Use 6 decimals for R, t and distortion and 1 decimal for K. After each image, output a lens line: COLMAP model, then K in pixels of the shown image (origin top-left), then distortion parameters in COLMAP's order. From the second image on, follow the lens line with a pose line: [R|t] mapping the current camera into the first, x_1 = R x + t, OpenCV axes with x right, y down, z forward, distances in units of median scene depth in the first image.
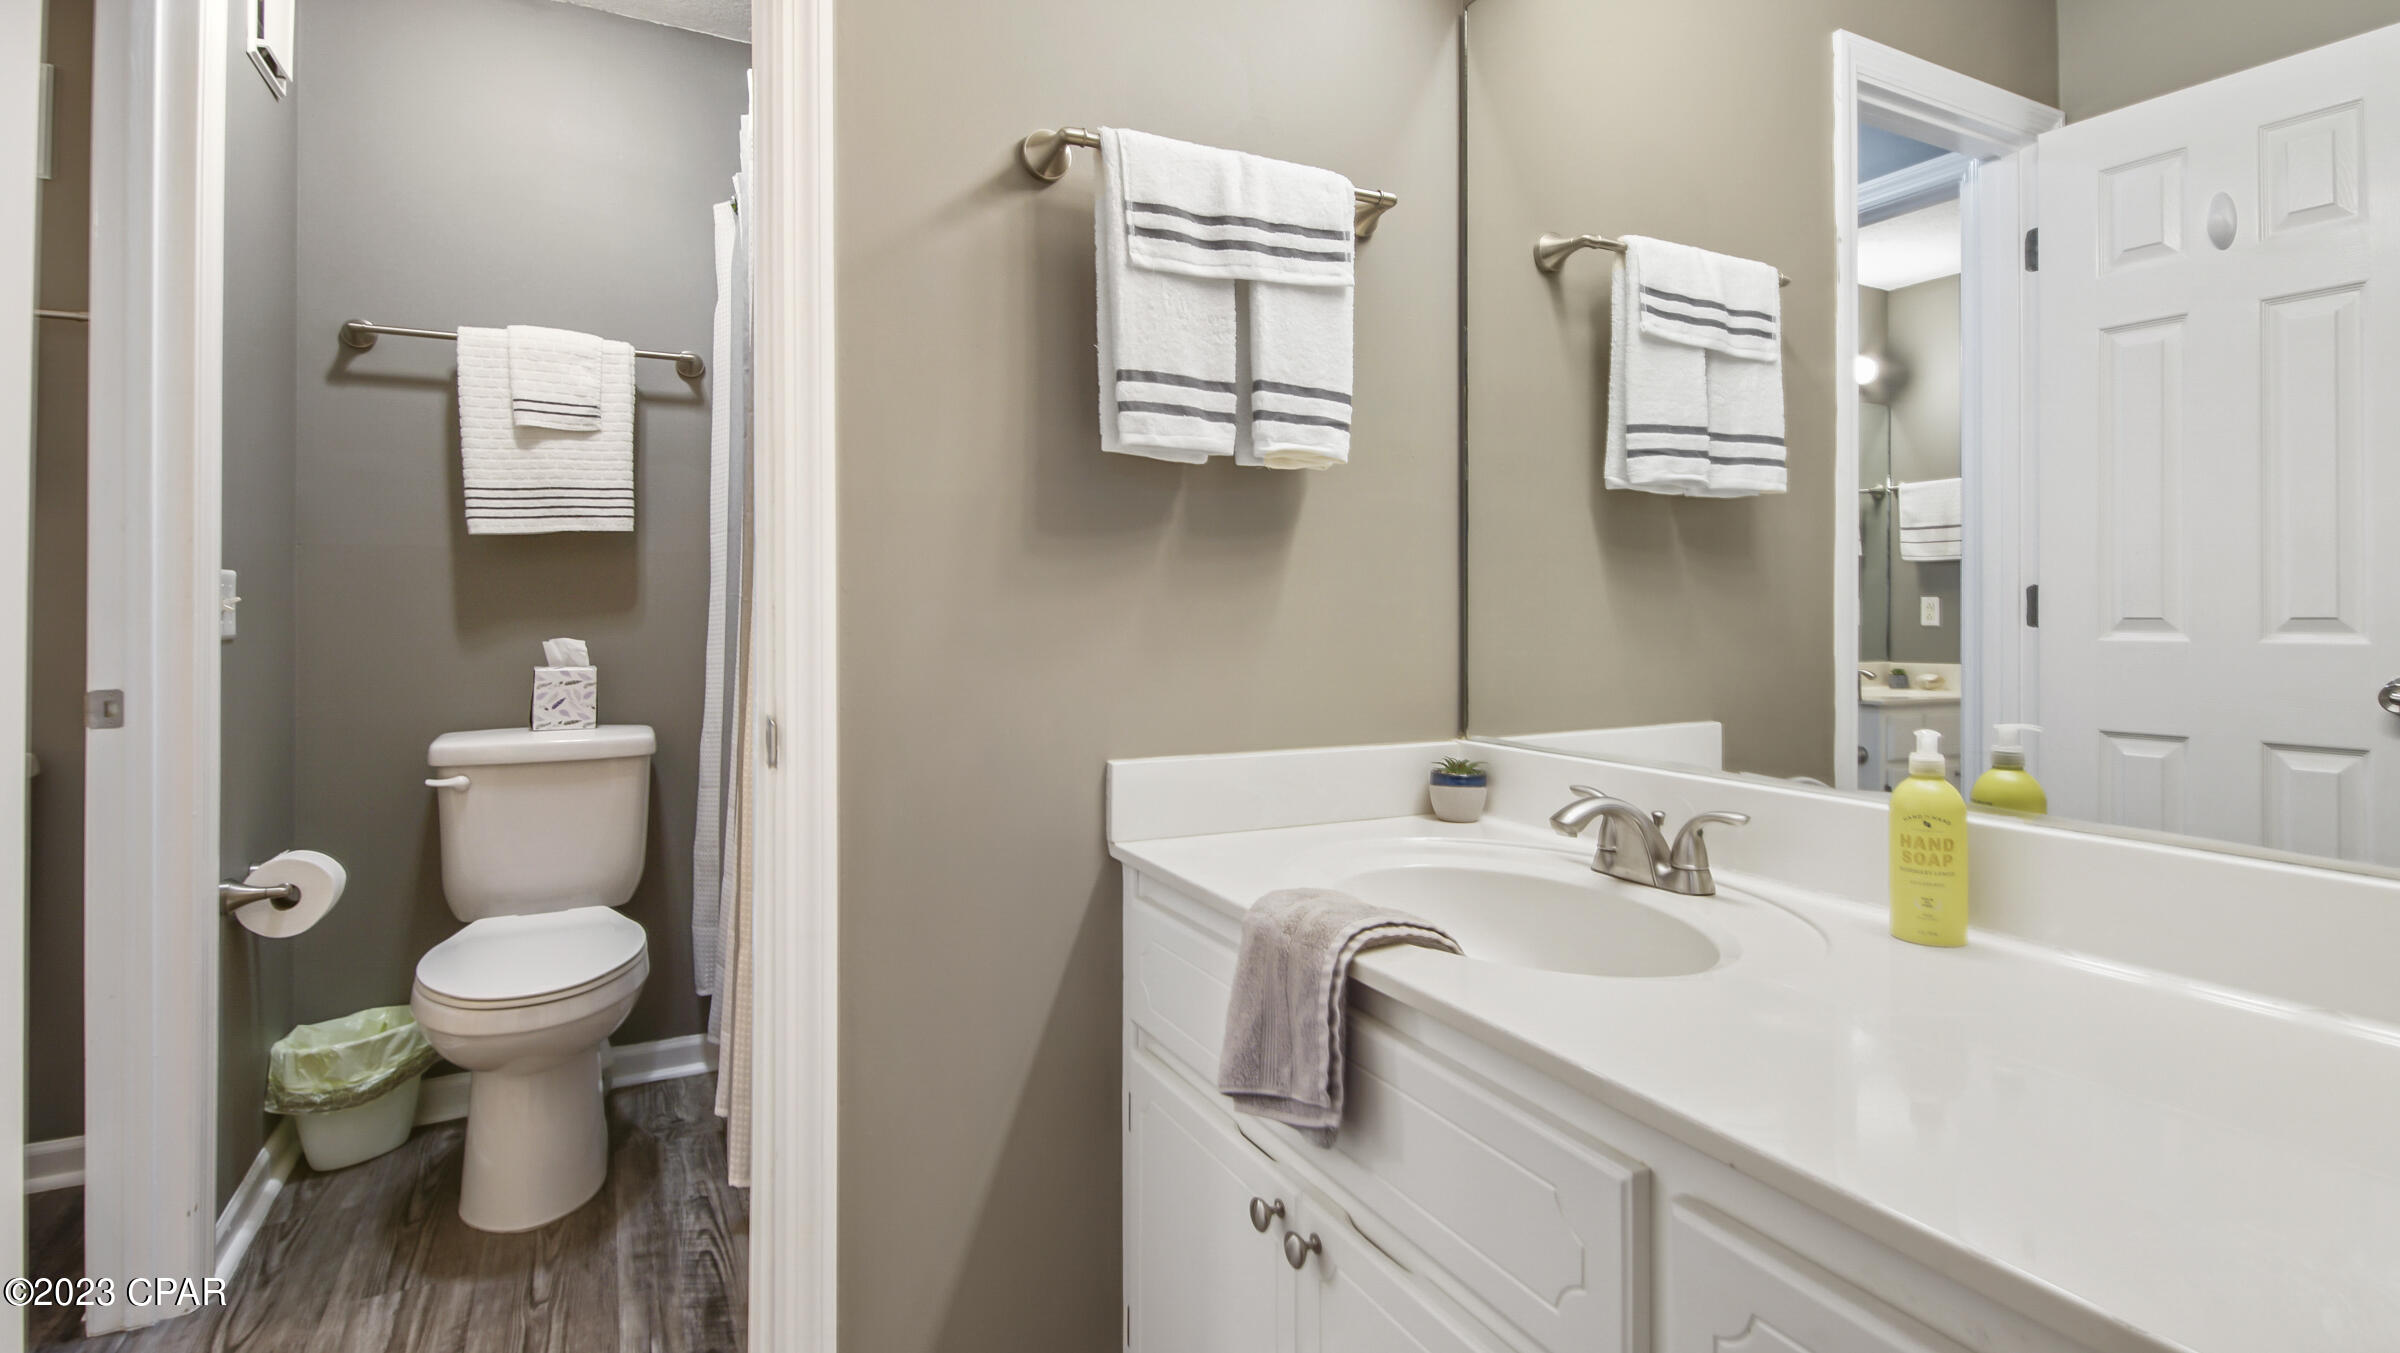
lens RADIAL K [[1105.2, 0, 1189.3], [0, 1105.2, 630.1], [0, 0, 1]] dist [0.034293, -0.018990]
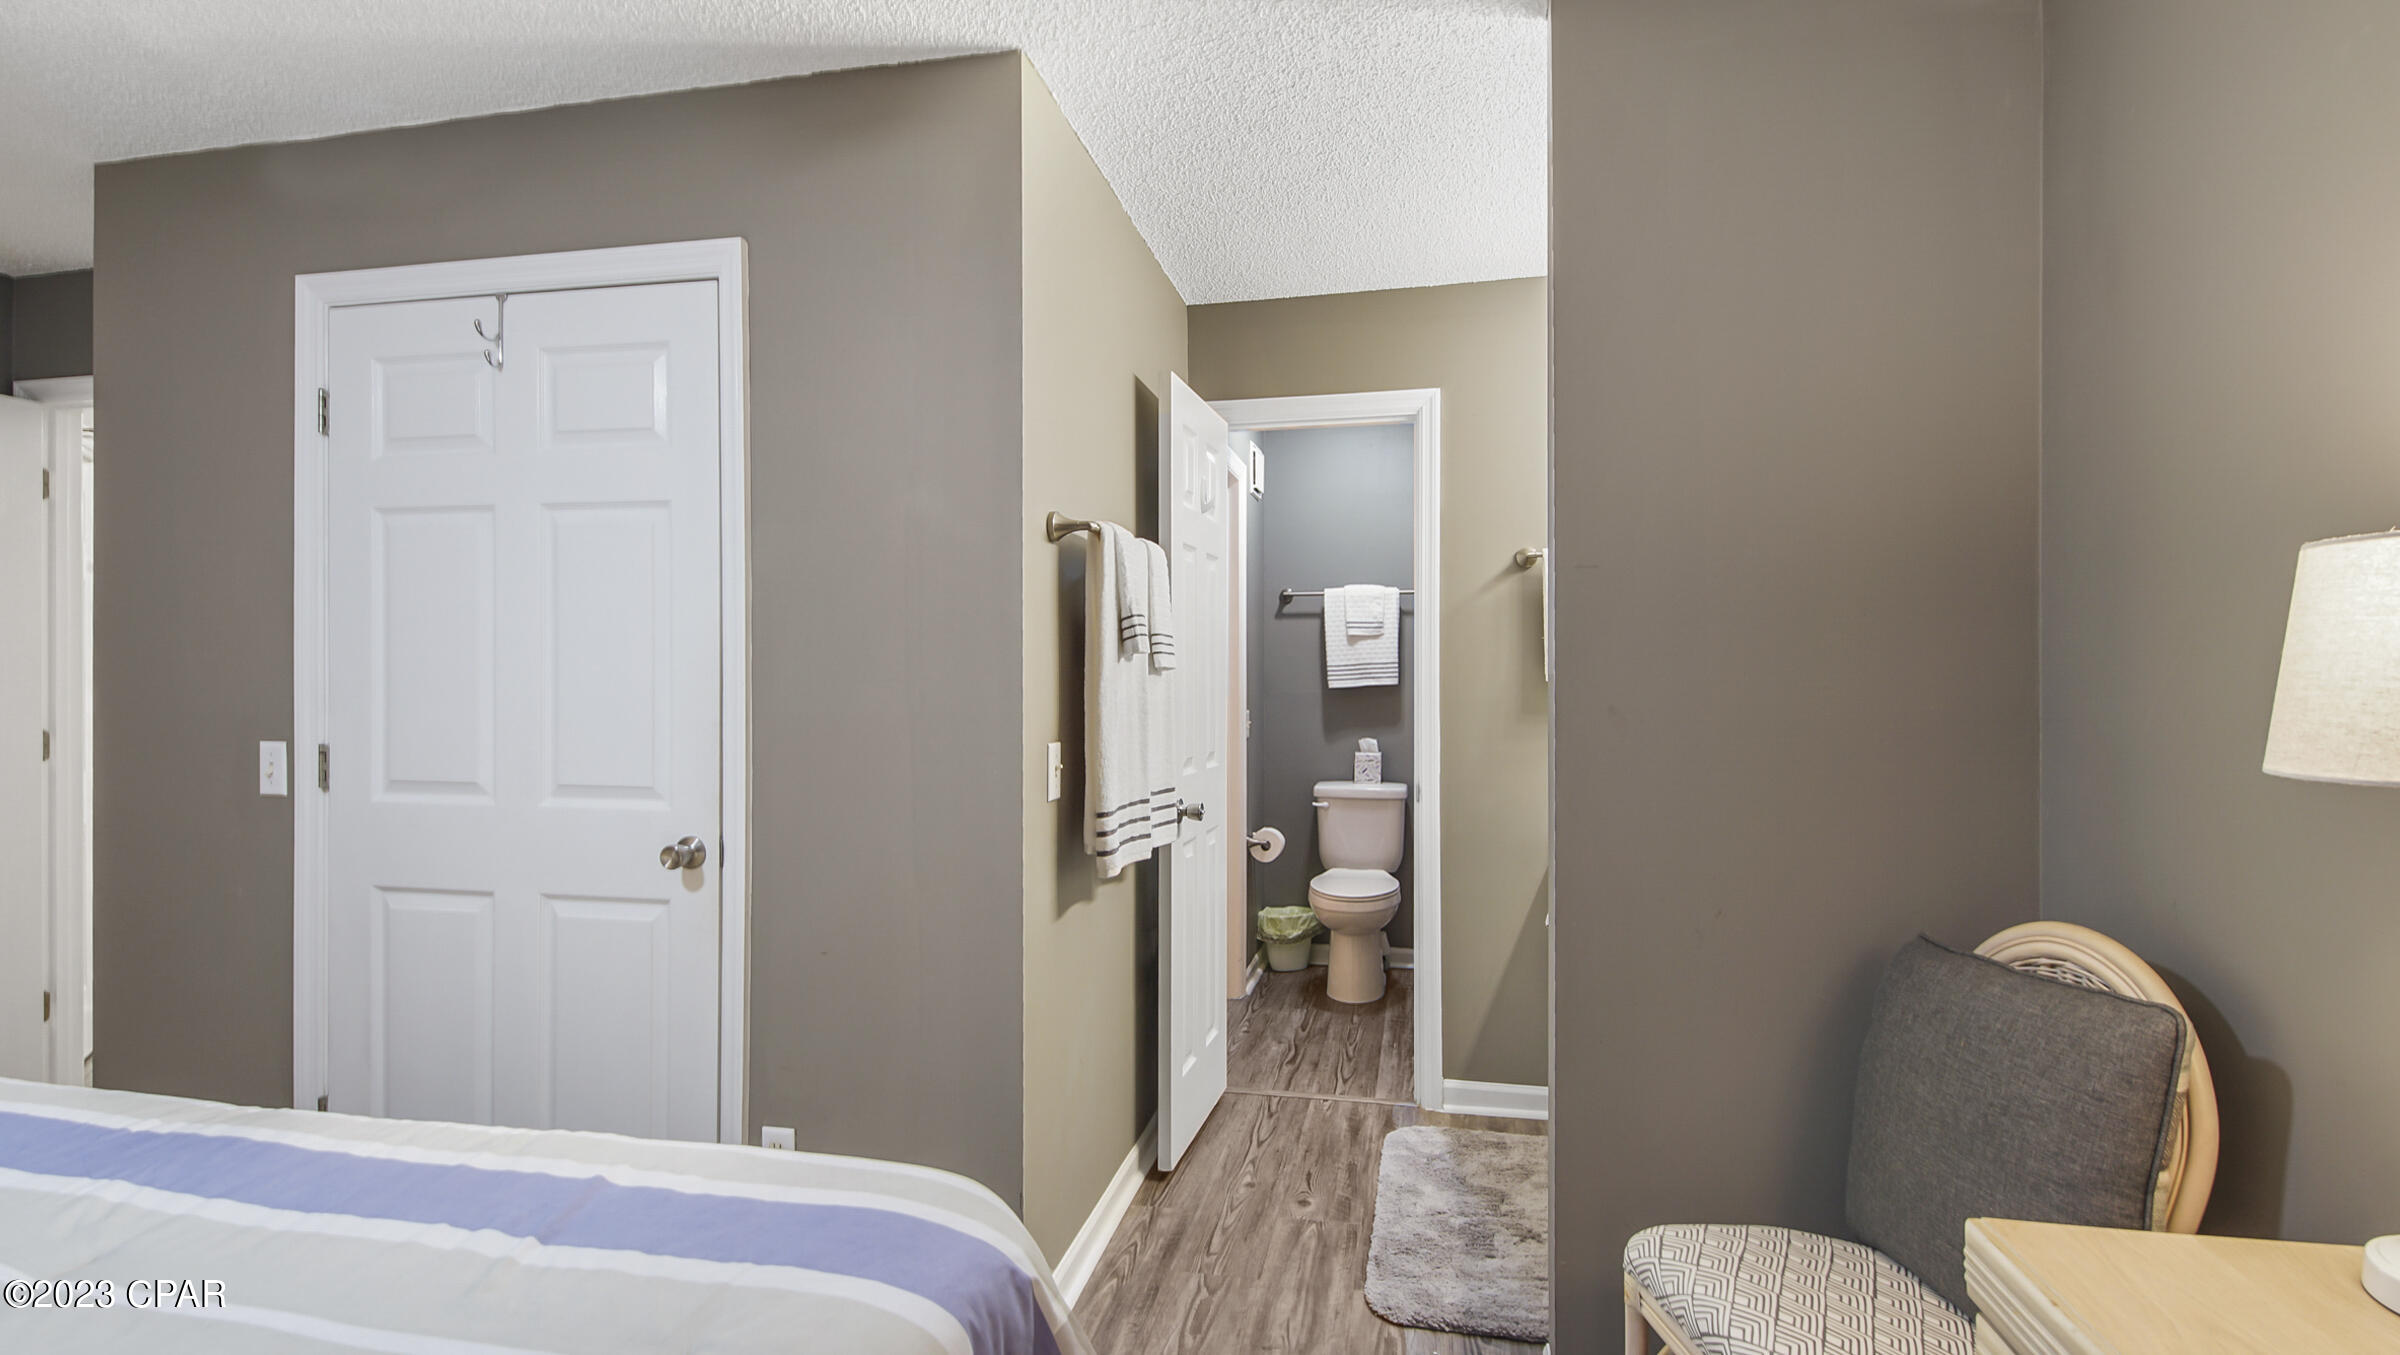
lens RADIAL K [[1105.2, 0, 1189.3], [0, 1105.2, 631.1], [0, 0, 1]] dist [0.034293, -0.018990]
pose [[0.765959, -0.033335, -0.642024, 0.545590], [-0.007441, 0.998128, -0.060702, -0.069352], [0.642846, 0.051272, 0.764278, -0.844205]]
